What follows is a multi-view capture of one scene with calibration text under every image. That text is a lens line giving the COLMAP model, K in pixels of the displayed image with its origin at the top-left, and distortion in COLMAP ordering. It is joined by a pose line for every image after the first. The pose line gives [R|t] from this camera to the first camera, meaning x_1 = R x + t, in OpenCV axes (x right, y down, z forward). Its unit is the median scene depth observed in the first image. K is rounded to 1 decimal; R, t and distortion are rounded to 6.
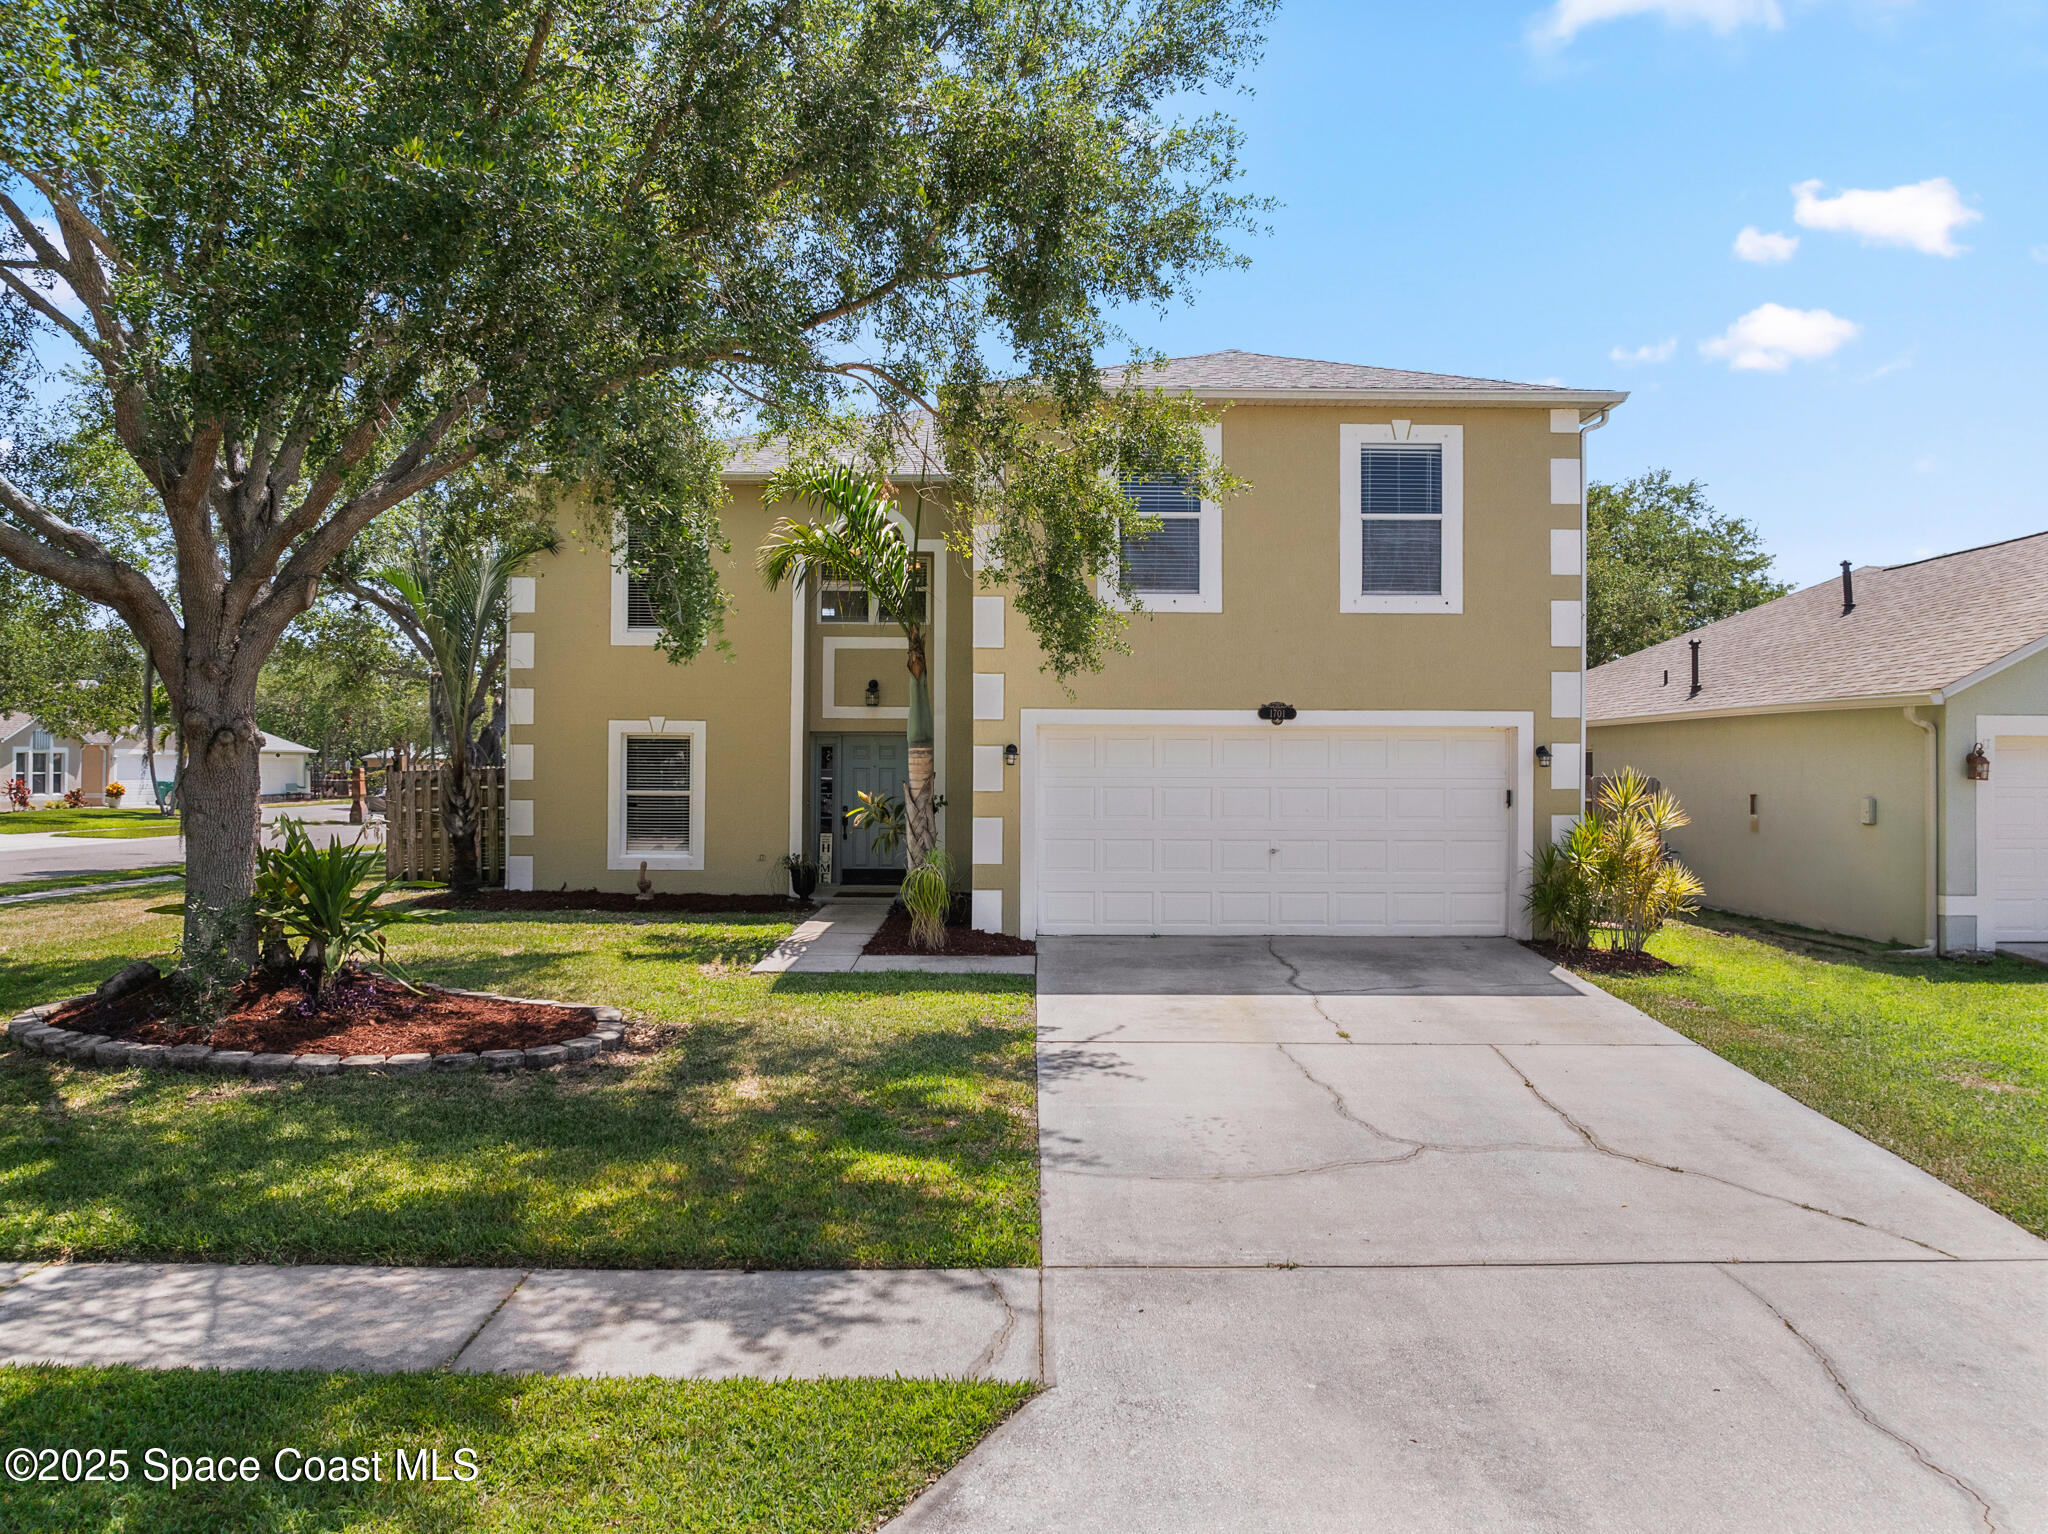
lens RADIAL K [[1428.3, 0, 1036.9], [0, 1428.3, 742.0], [0, 0, 1]] dist [-0.045597, 0.008776]
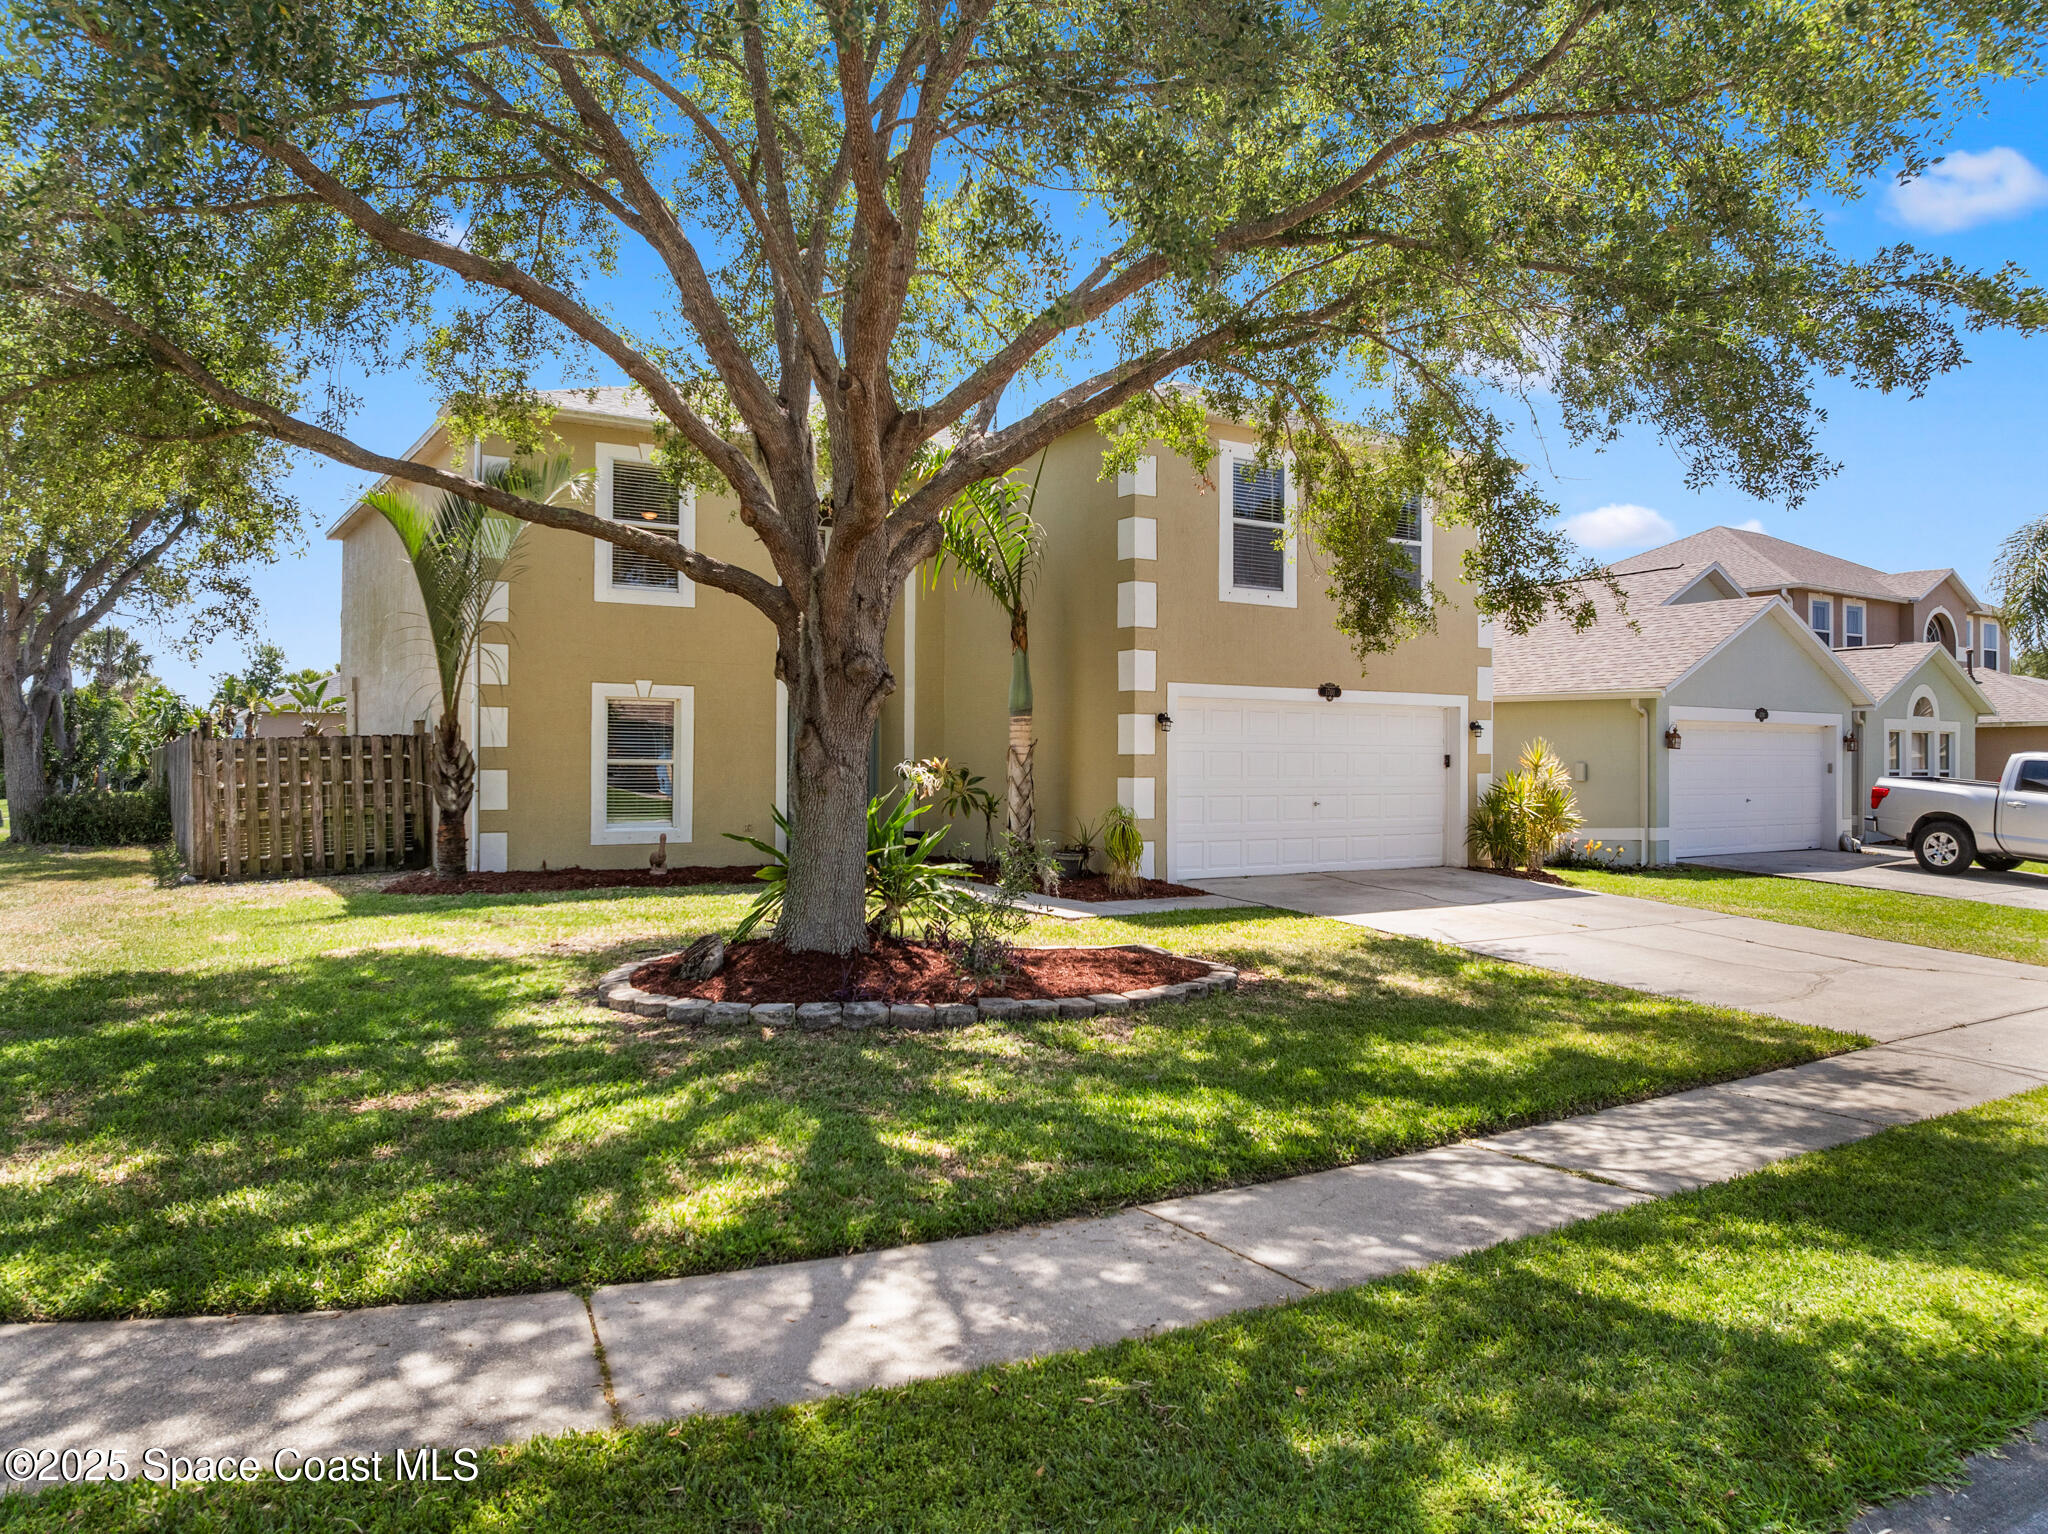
lens RADIAL K [[1430.2, 0, 1016.2], [0, 1430.2, 743.7], [0, 0, 1]] dist [-0.073354, -0.001849]
pose [[0.850505, 0.005732, 0.525936, -0.708944], [-0.010232, 0.999932, 0.005647, 0.020487], [-0.525868, -0.010184, 0.850505, 0.092121]]
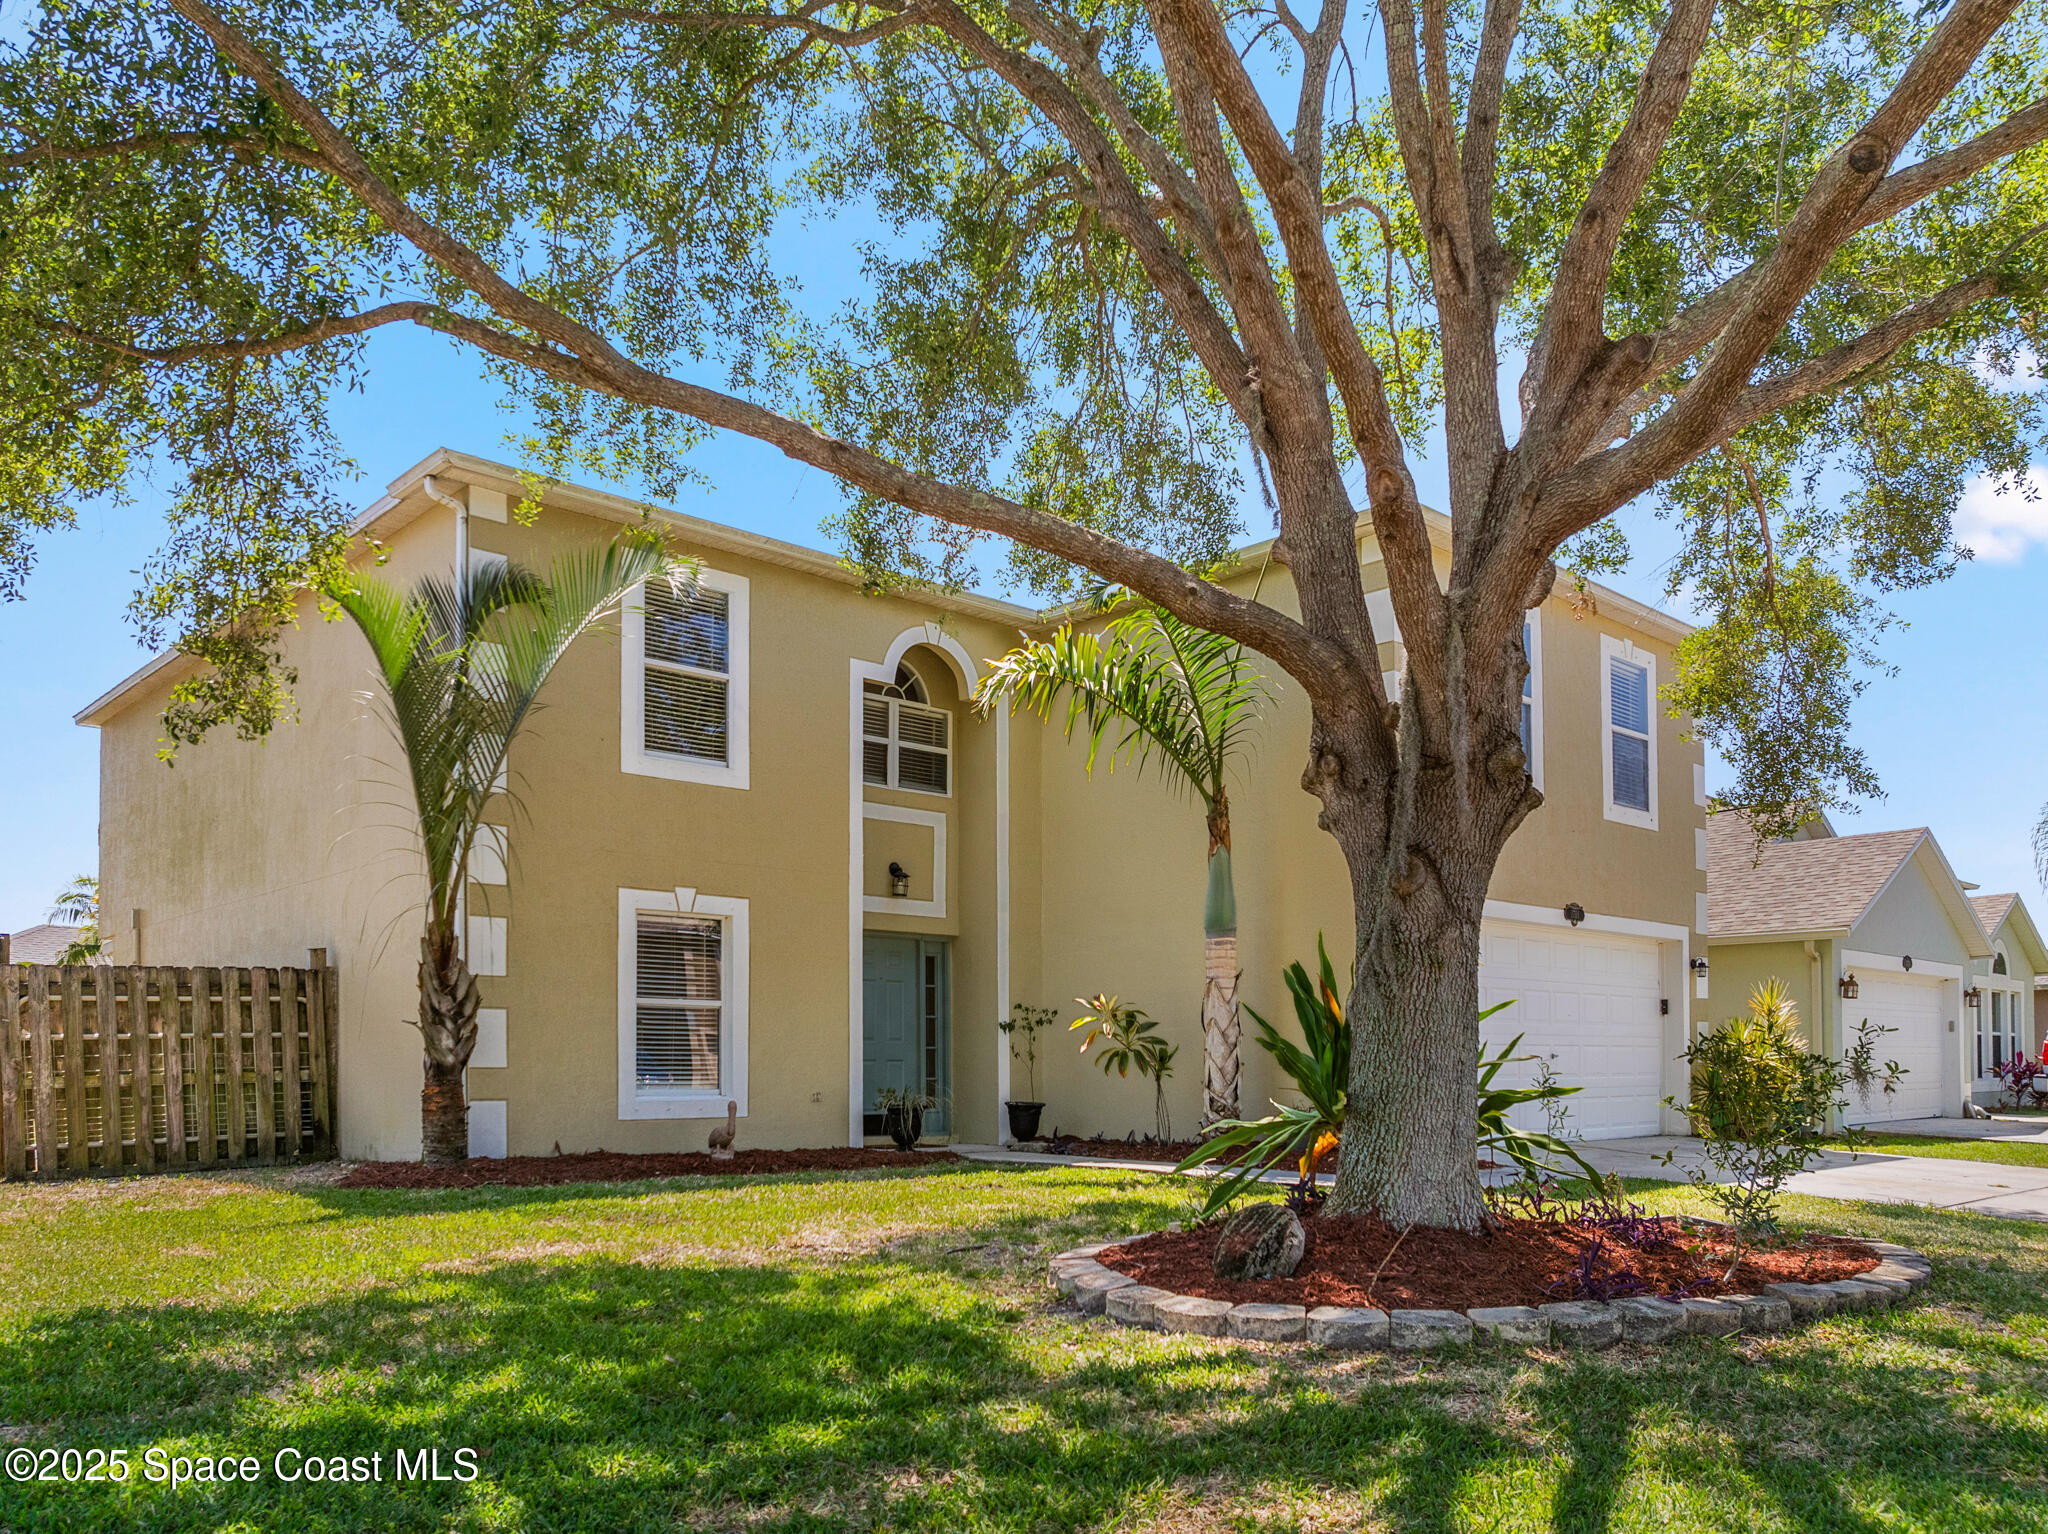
lens RADIAL K [[1551.4, 0, 1063.2], [0, 1551.4, 931.0], [0, 0, 1]] dist [-0.085797, 0.007588]
pose [[0.728819, 0.054406, 0.682542, -0.811374], [-0.005393, 0.997263, -0.073735, 0.070657], [-0.684685, 0.050058, 0.727118, 0.458869]]
